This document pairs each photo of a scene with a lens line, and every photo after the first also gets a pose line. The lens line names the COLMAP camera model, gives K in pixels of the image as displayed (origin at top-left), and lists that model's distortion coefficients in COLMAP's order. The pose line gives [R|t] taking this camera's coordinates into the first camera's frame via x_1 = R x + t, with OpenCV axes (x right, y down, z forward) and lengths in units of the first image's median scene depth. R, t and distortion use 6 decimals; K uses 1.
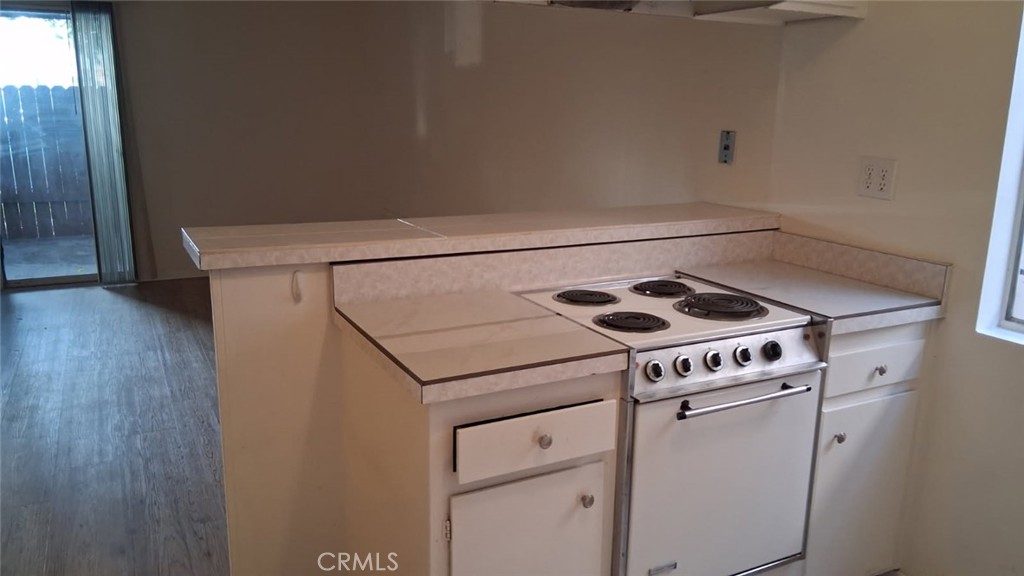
lens RADIAL K [[762.6, 0, 512.0], [0, 762.6, 288.0], [0, 0, 1]] dist [0.126937, -0.186866]
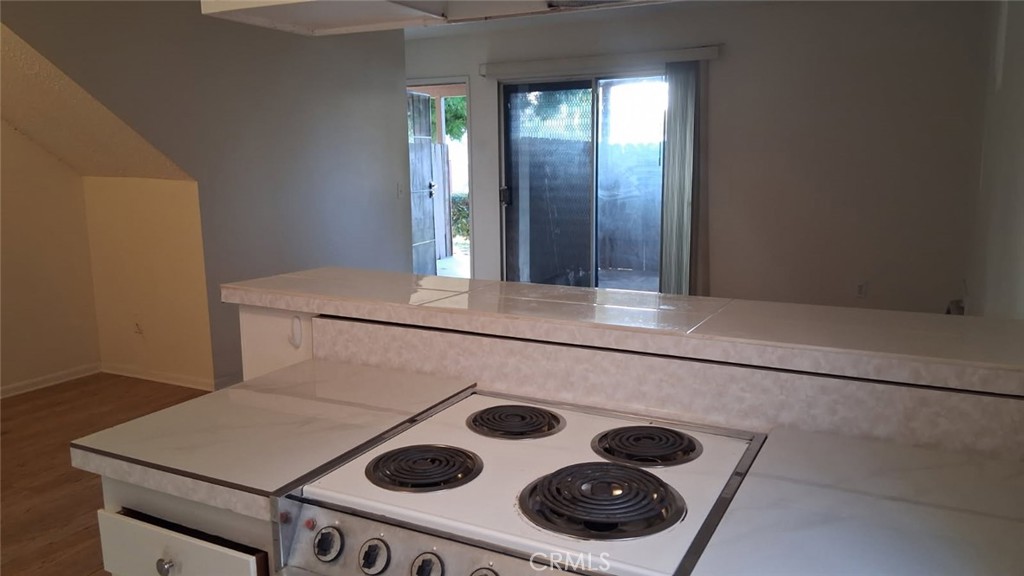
lens RADIAL K [[762.6, 0, 512.0], [0, 762.6, 288.0], [0, 0, 1]] dist [0.126937, -0.186866]
pose [[0.569125, 0.120583, -0.813361, 0.629438], [-0.168983, 0.985226, 0.027822, -0.121689], [0.804700, 0.121609, 0.581093, 0.569159]]
